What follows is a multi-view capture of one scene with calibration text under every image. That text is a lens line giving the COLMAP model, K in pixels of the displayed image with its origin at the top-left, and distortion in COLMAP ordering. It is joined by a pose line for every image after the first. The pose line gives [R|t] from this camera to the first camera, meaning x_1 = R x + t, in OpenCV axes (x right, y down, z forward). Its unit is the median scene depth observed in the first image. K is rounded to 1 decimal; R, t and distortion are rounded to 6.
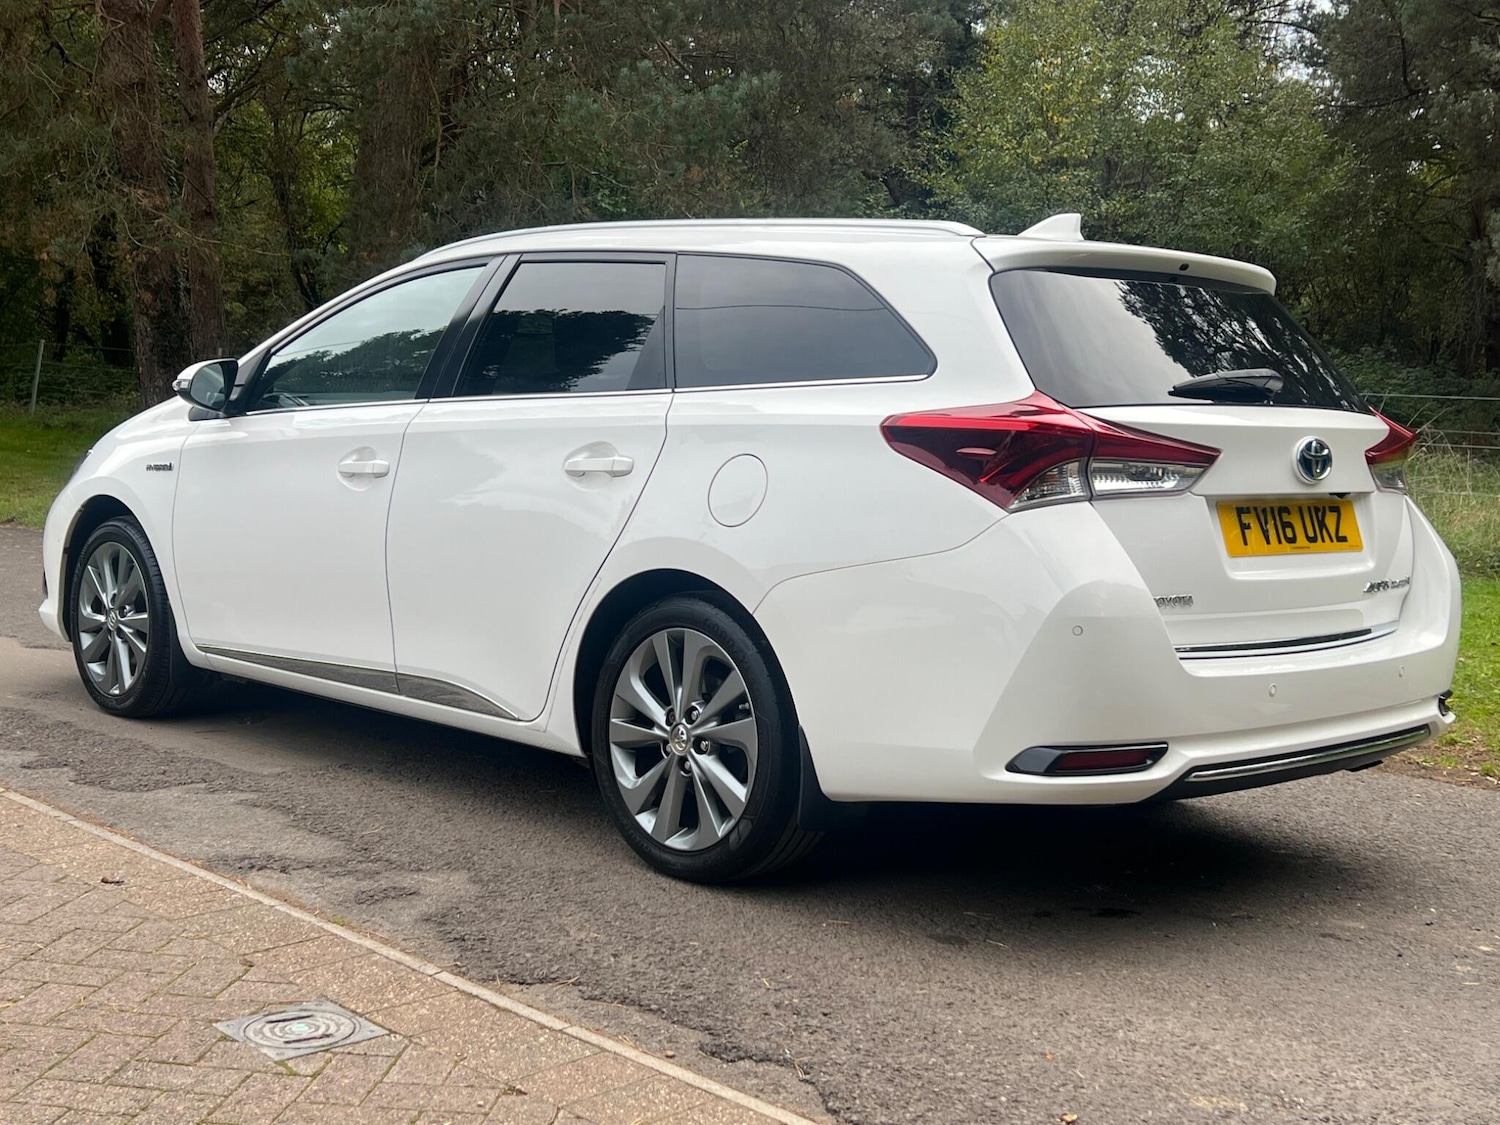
lens RADIAL K [[1913.2, 0, 742.6], [0, 1913.2, 548.0], [0, 0, 1]] dist [0.135160, -0.332523]
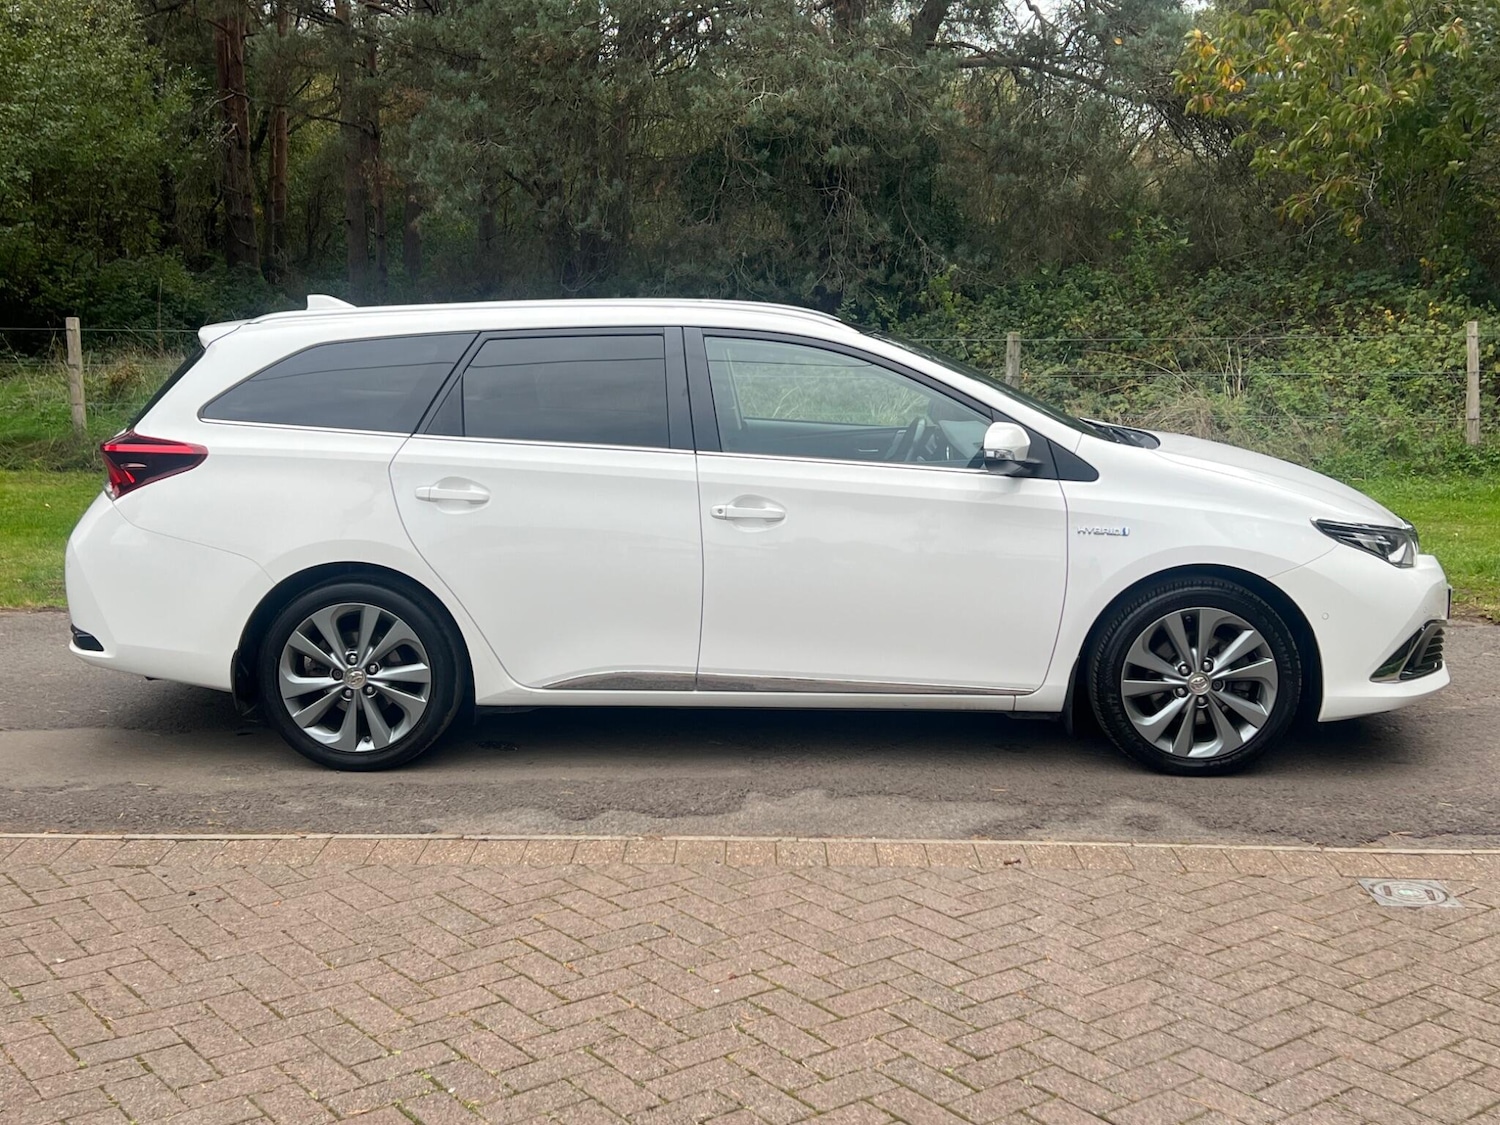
lens RADIAL K [[1757.9, 0, 751.9], [0, 1757.9, 569.4], [0, 0, 1]] dist [0.132367, -0.323543]
pose [[0.692656, -0.135171, 0.708489, -1.384465], [0.074151, 0.990423, 0.116466, -0.186154], [-0.717446, -0.028136, 0.696045, 0.352927]]
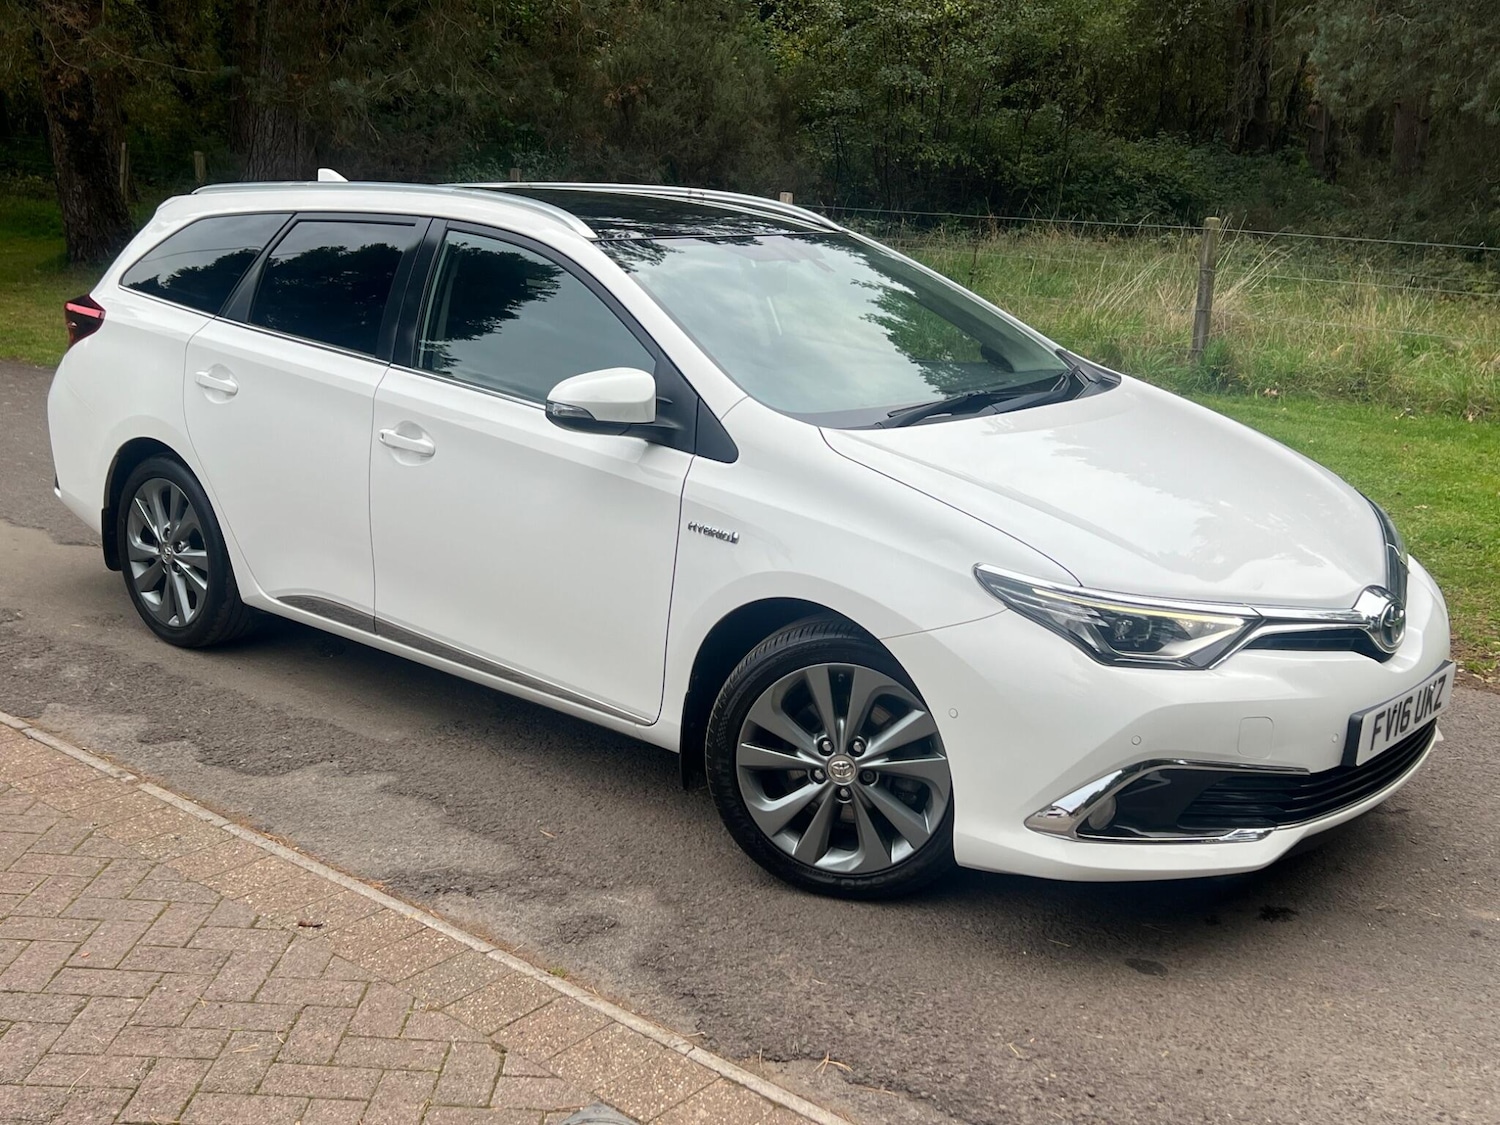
lens RADIAL K [[1665.0, 0, 755.6], [0, 1665.0, 565.9], [0, 0, 1]] dist [0.125632, -0.282774]
pose [[0.993425, -0.025386, 0.111633, -0.209814], [0.005836, 0.985066, 0.172081, -0.177773], [-0.114334, -0.170298, 0.978737, 0.168071]]
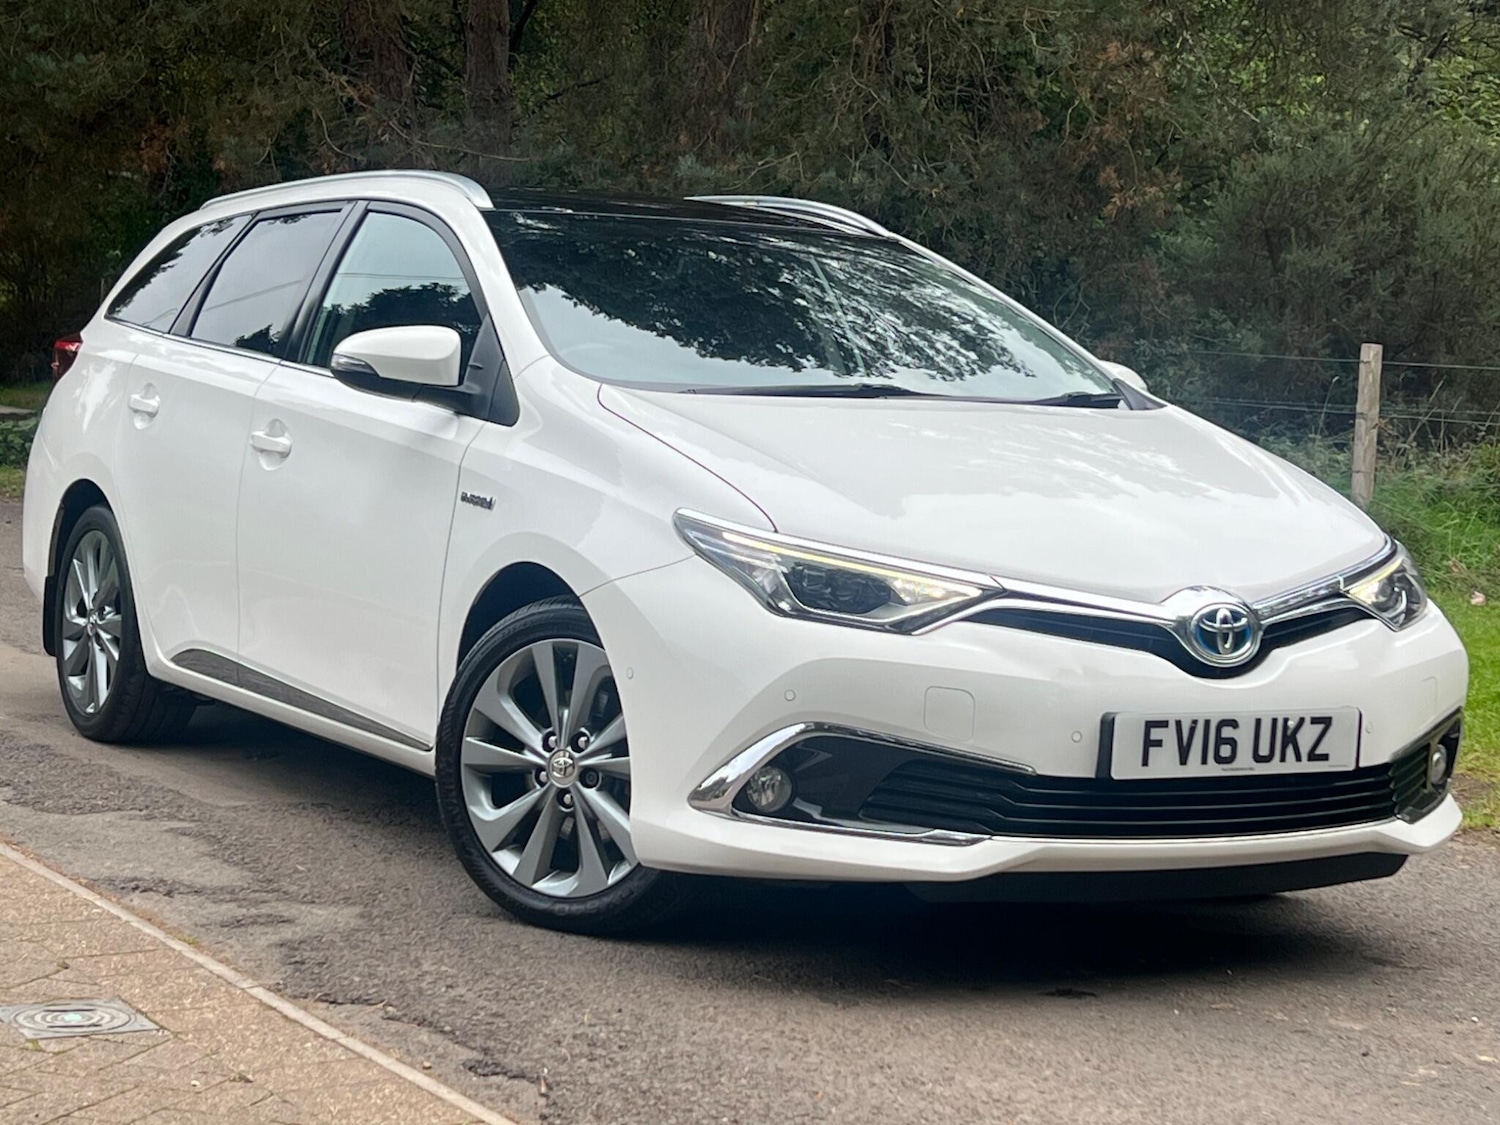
lens RADIAL K [[3086.2, 0, 750.0], [0, 3086.2, 562.5], [0, 0, 1]] dist [0.174832, -0.347772]
pose [[0.974786, 0.035515, -0.220297, 0.381913], [-0.039472, 0.999128, -0.013582, 0.027410], [0.219622, 0.021935, 0.975338, -0.388047]]
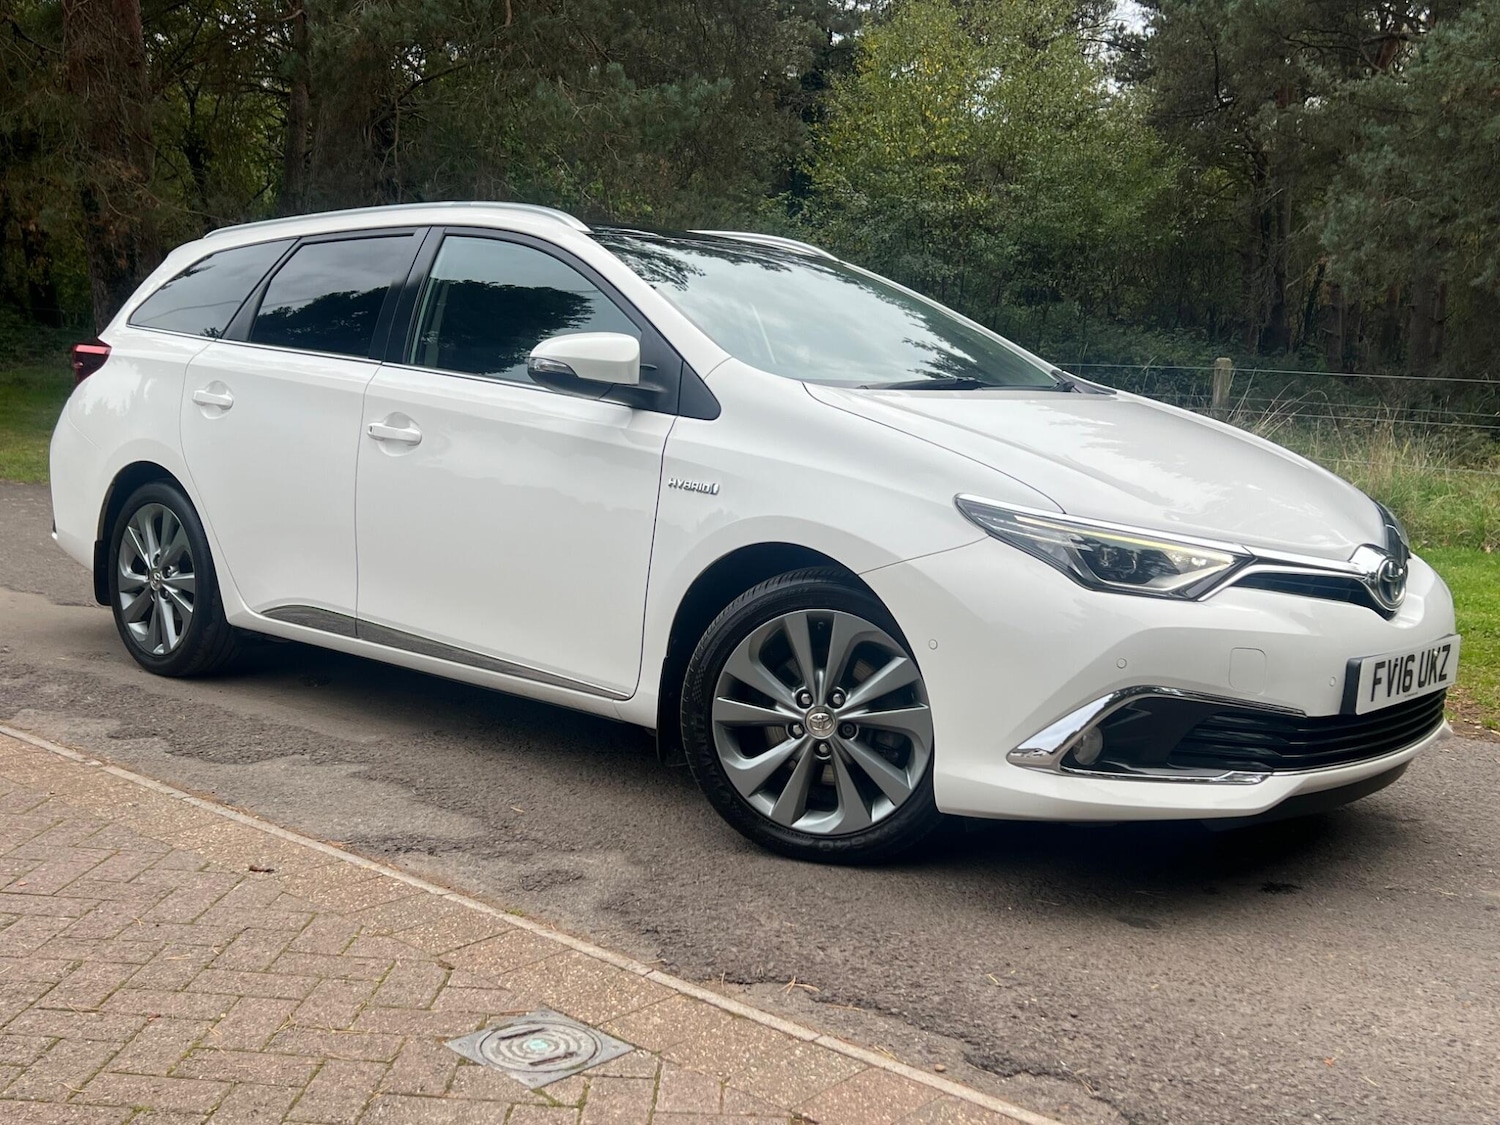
lens RADIAL K [[1665.0, 0, 755.6], [0, 1665.0, 565.9], [0, 0, 1]] dist [0.125632, -0.282774]
pose [[0.995360, 0.001846, 0.096201, -0.180288], [-0.005872, 0.999118, 0.041590, -0.015964], [-0.096040, -0.041962, 0.994493, 0.169939]]
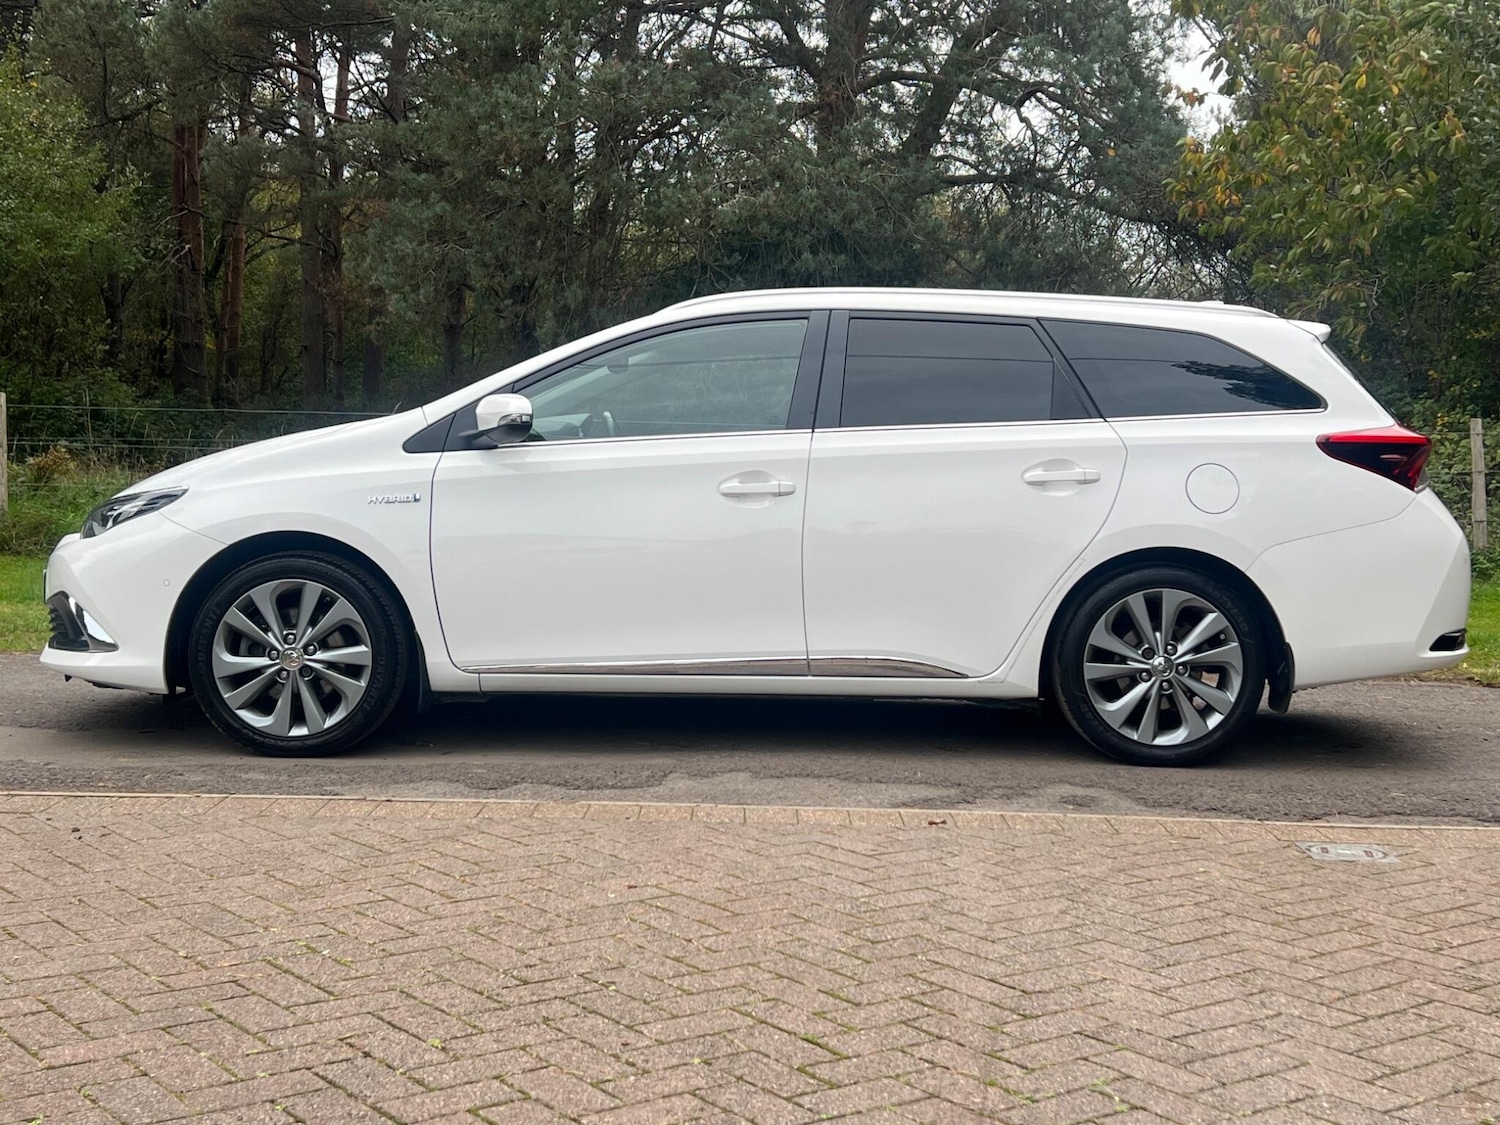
lens RADIAL K [[1912.3, 0, 750.0], [0, 1912.3, 562.5], [0, 0, 1]] dist [0.155649, -0.424535]
pose [[0.690053, -0.053568, 0.721774, -1.419513], [0.060227, 0.998048, 0.016492, -0.021230], [-0.721249, 0.032089, 0.691932, 0.265899]]
